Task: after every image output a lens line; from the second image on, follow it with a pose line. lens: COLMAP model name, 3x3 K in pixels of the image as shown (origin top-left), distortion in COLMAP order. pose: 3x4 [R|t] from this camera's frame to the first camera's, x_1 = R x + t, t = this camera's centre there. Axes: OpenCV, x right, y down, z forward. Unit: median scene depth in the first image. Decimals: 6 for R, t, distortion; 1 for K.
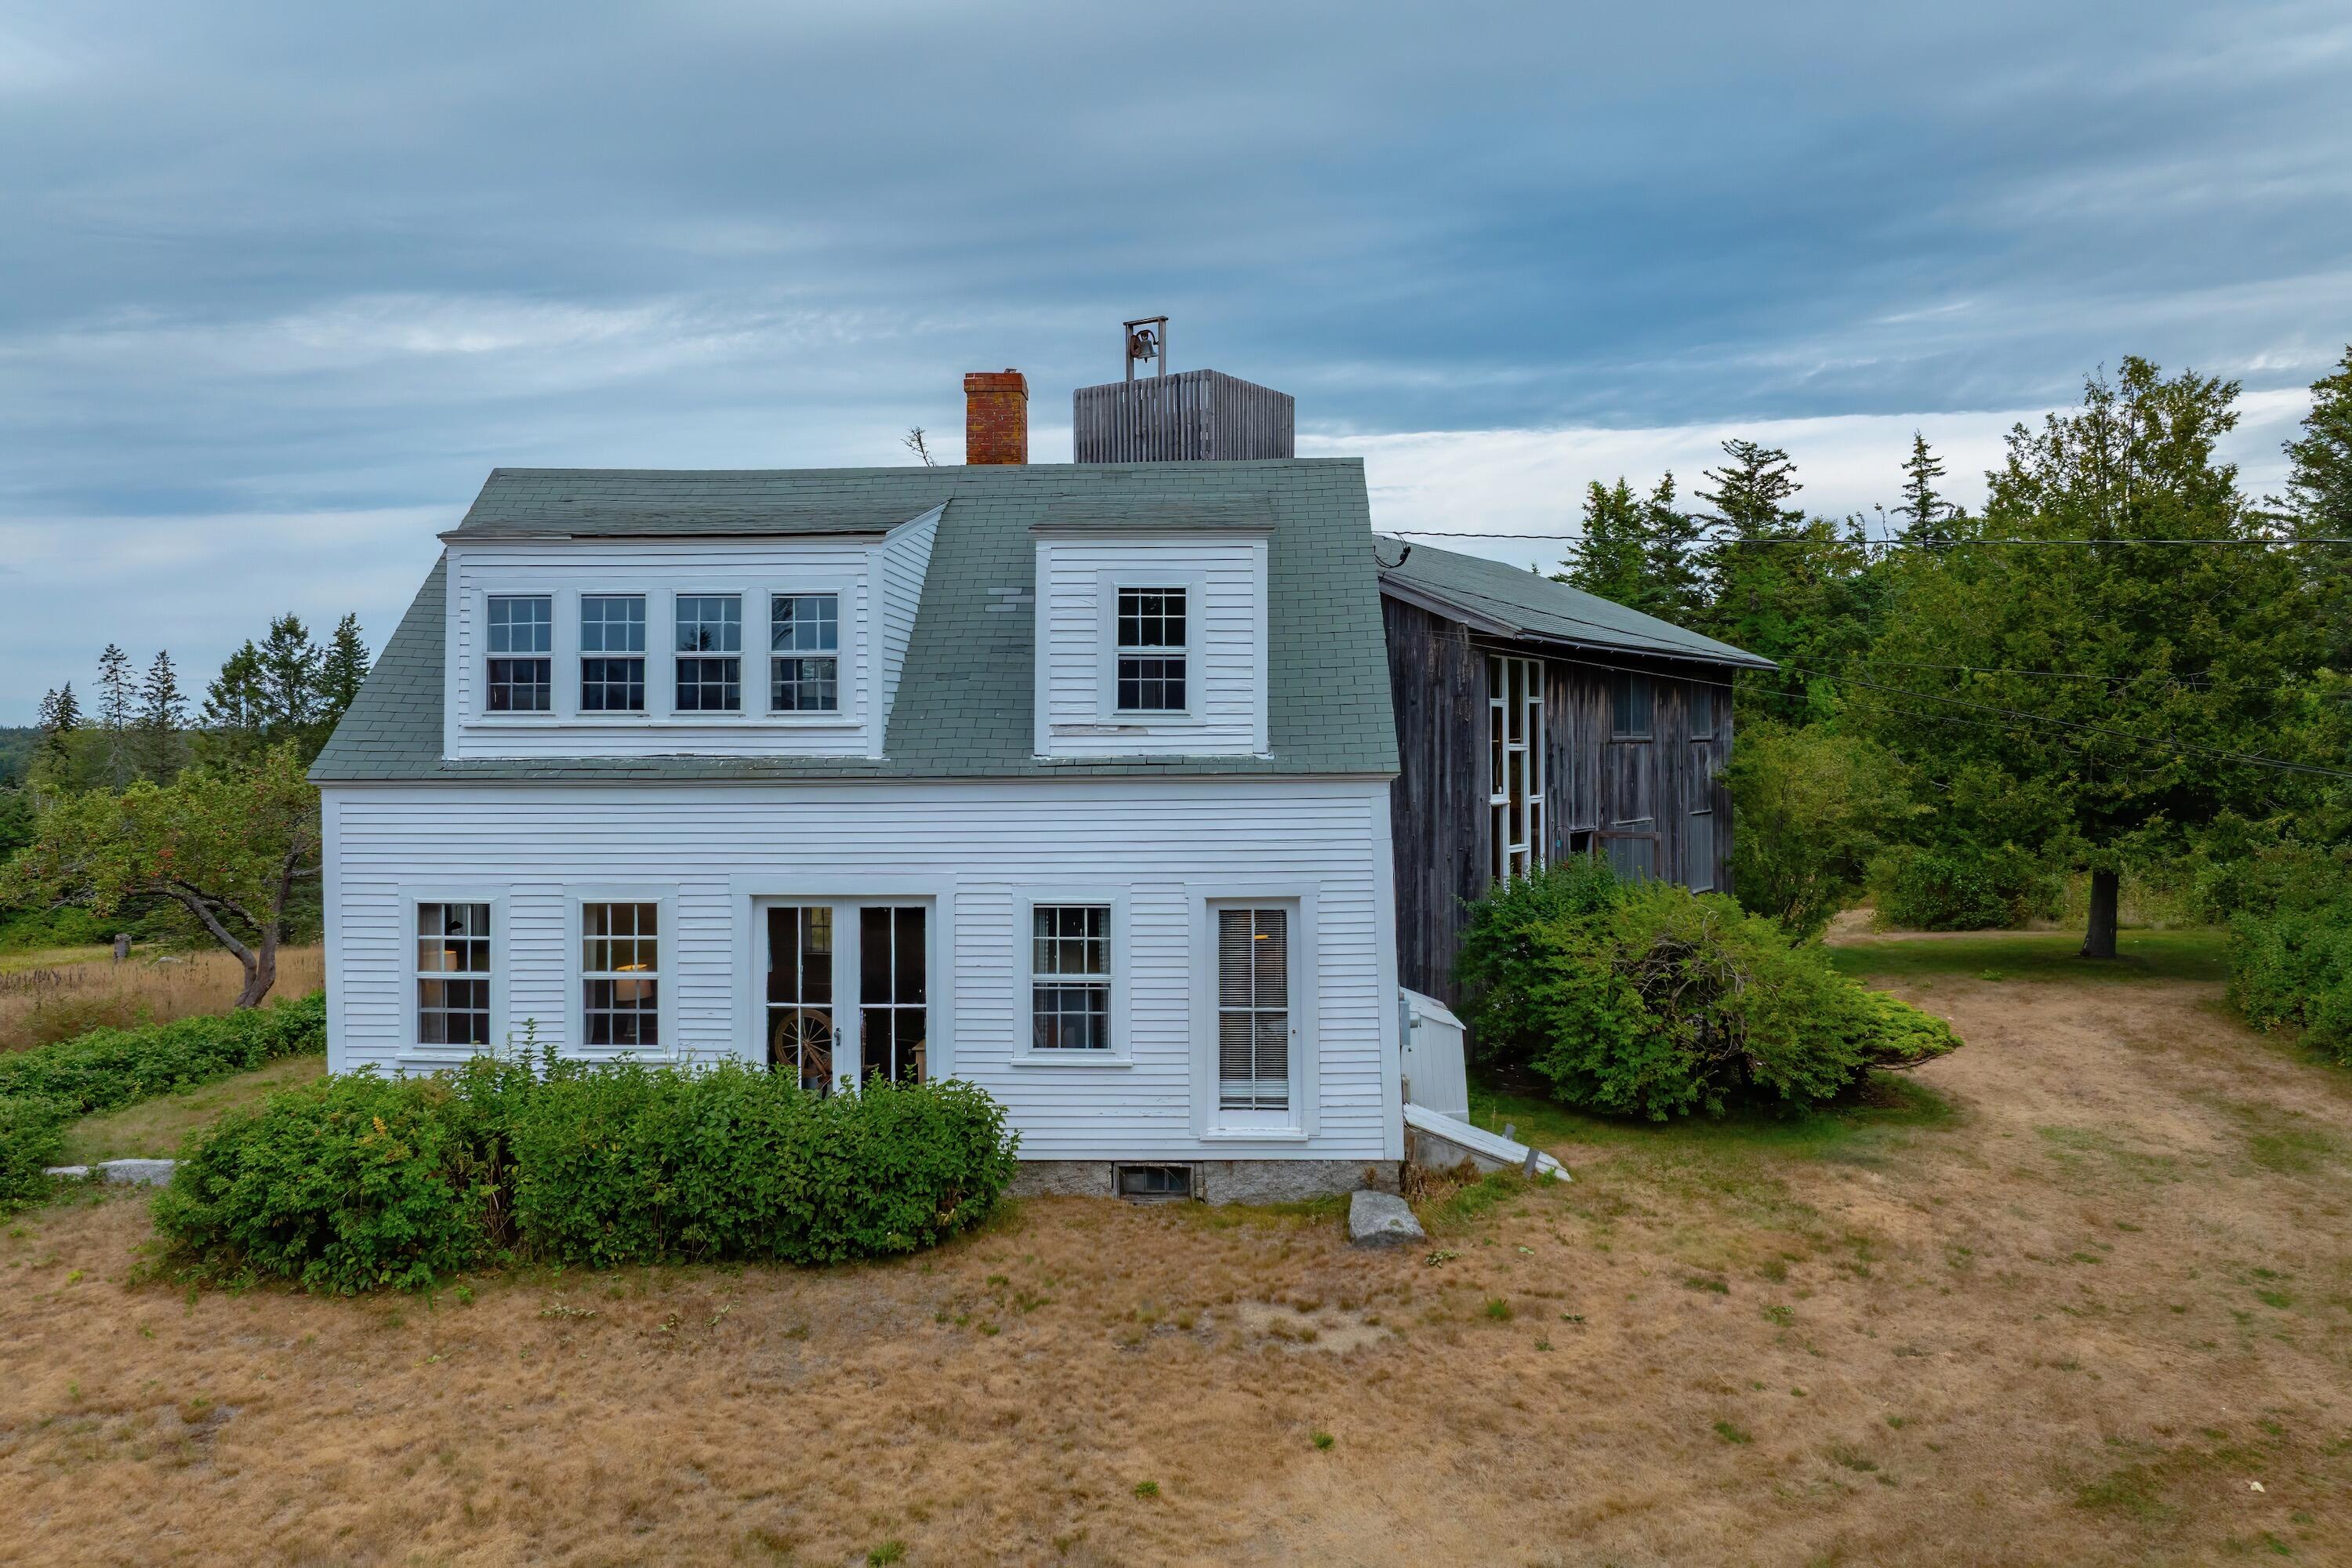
lens RADIAL K [[1651.3, 0, 1169.7], [0, 1651.3, 697.3], [0, 0, 1]] dist [-0.030642, -0.006676]
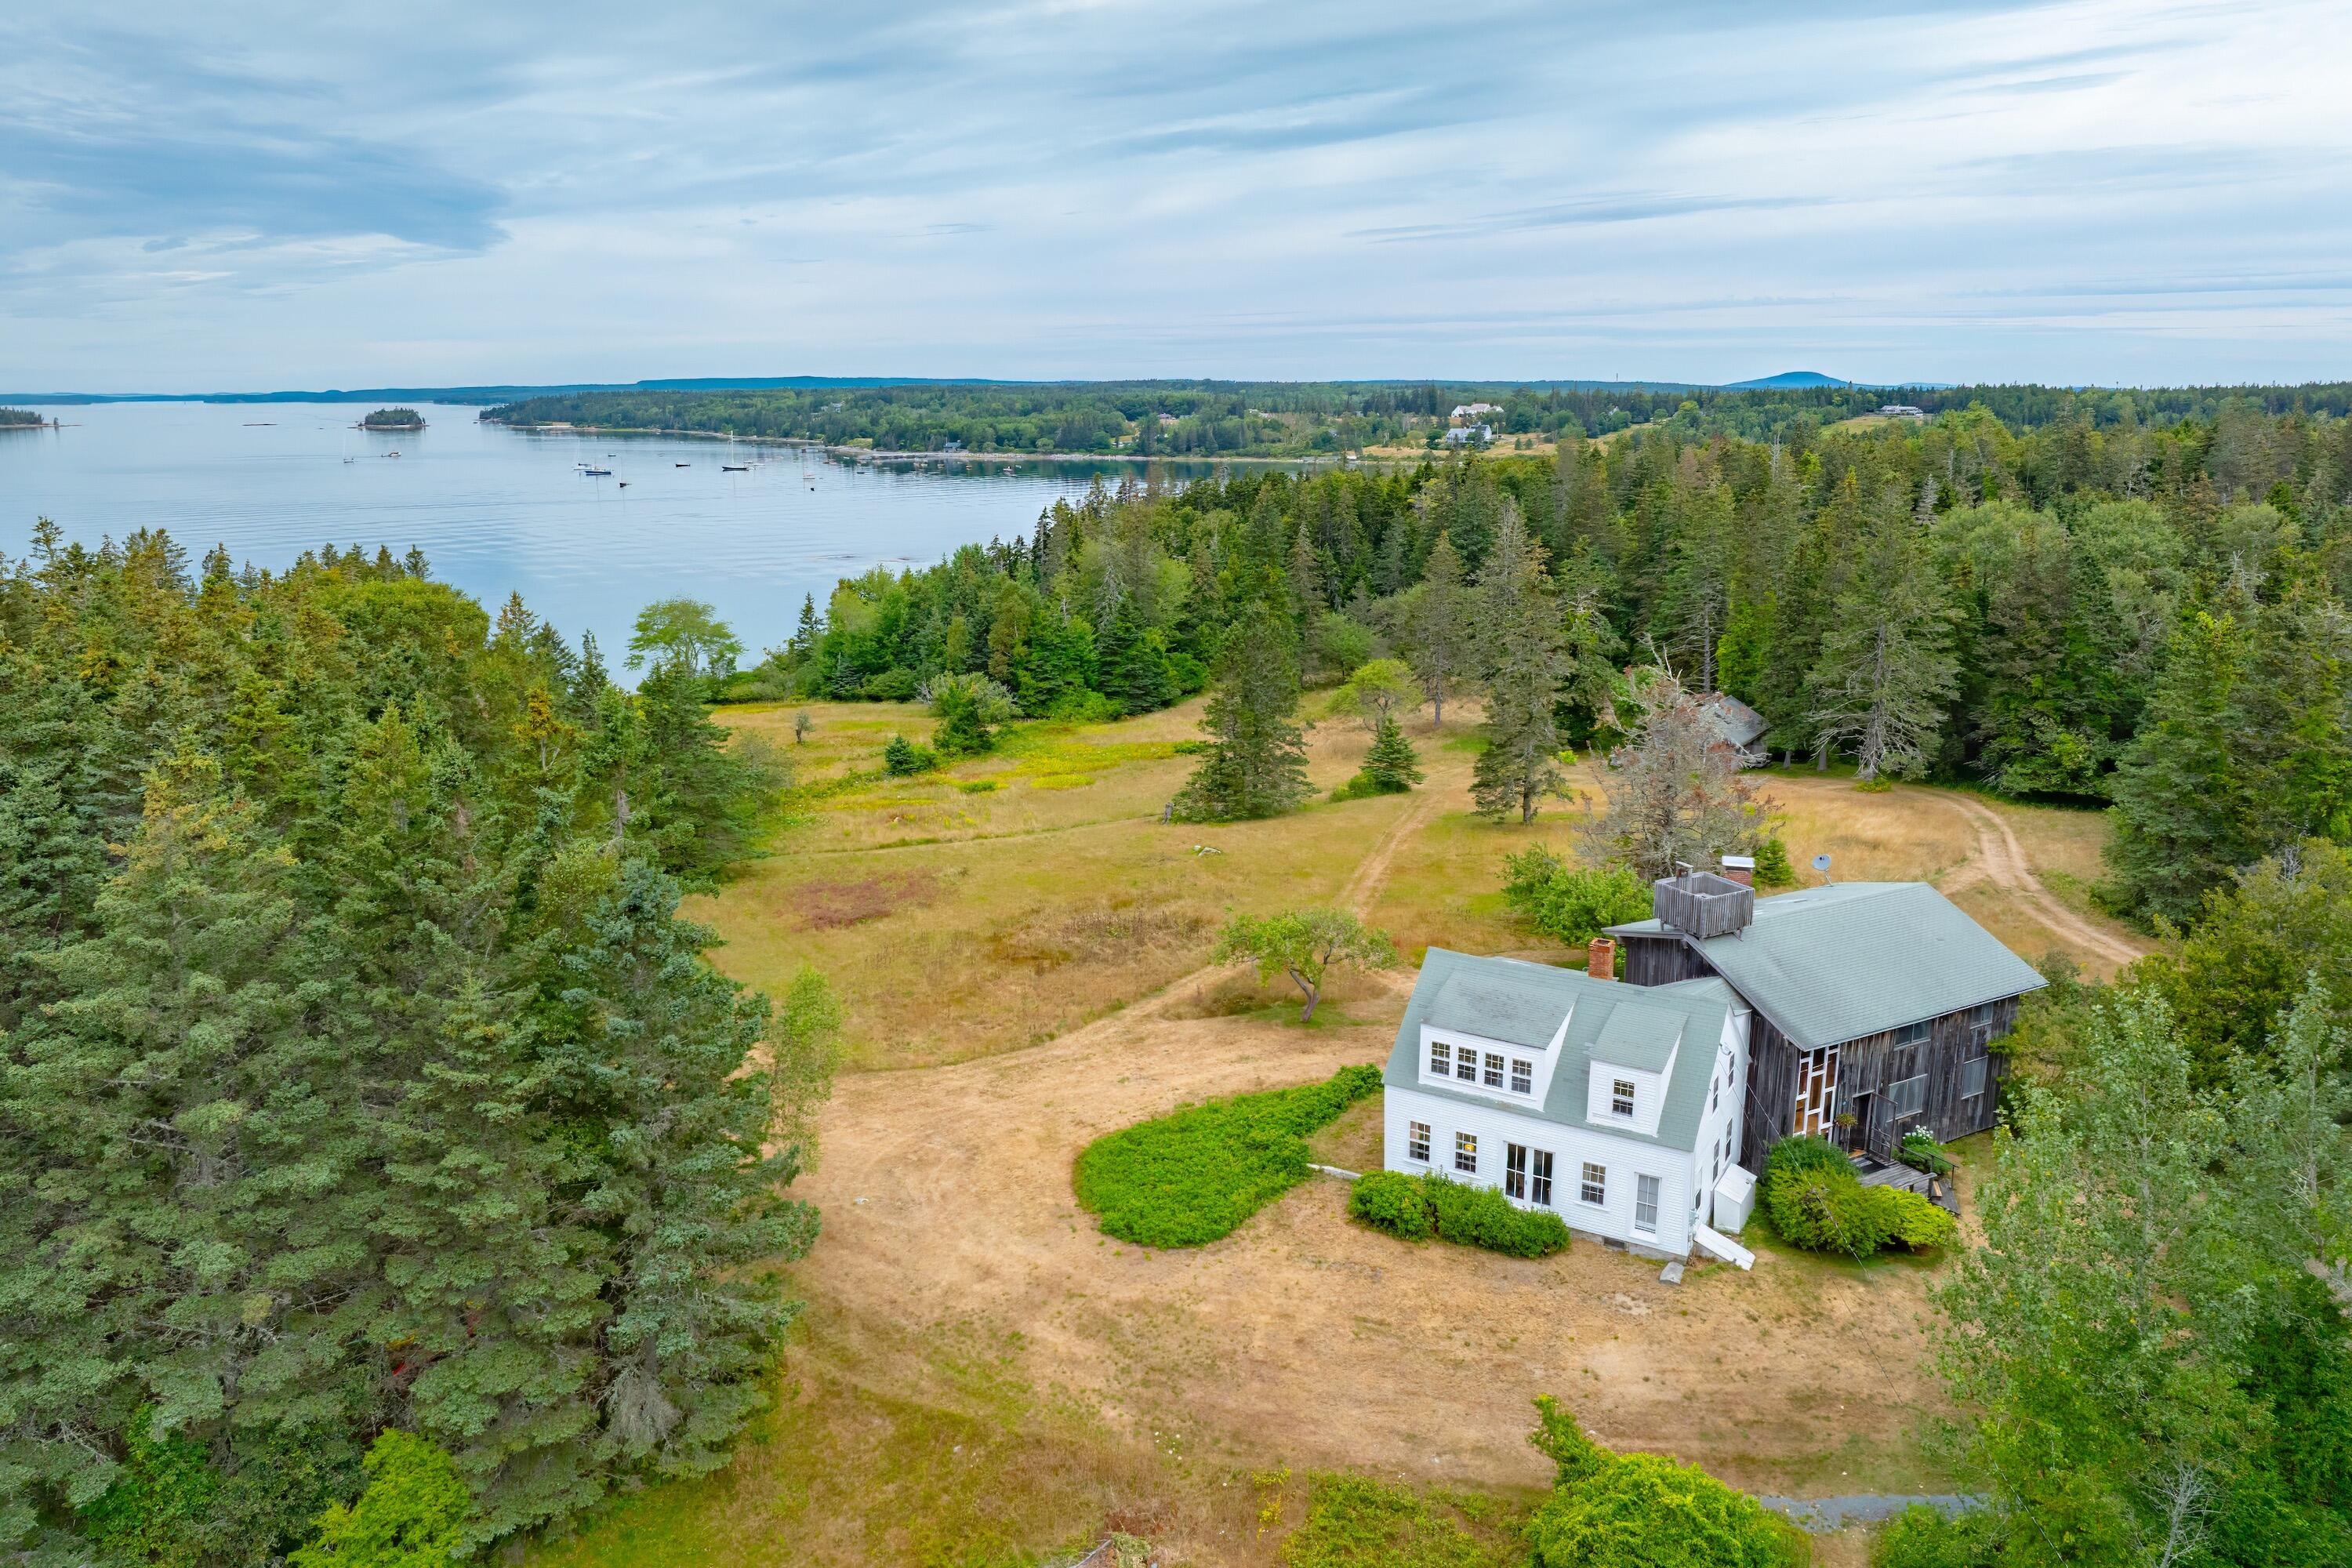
lens RADIAL K [[1651.3, 0, 1172.5], [0, 1651.3, 739.1], [0, 0, 1]] dist [-0.030642, -0.006676]
pose [[0.882347, 0.101791, -0.459459, 0.631758], [0.010192, 0.971965, 0.234907, -1.508780], [0.470489, -0.211952, 0.856572, -2.097131]]
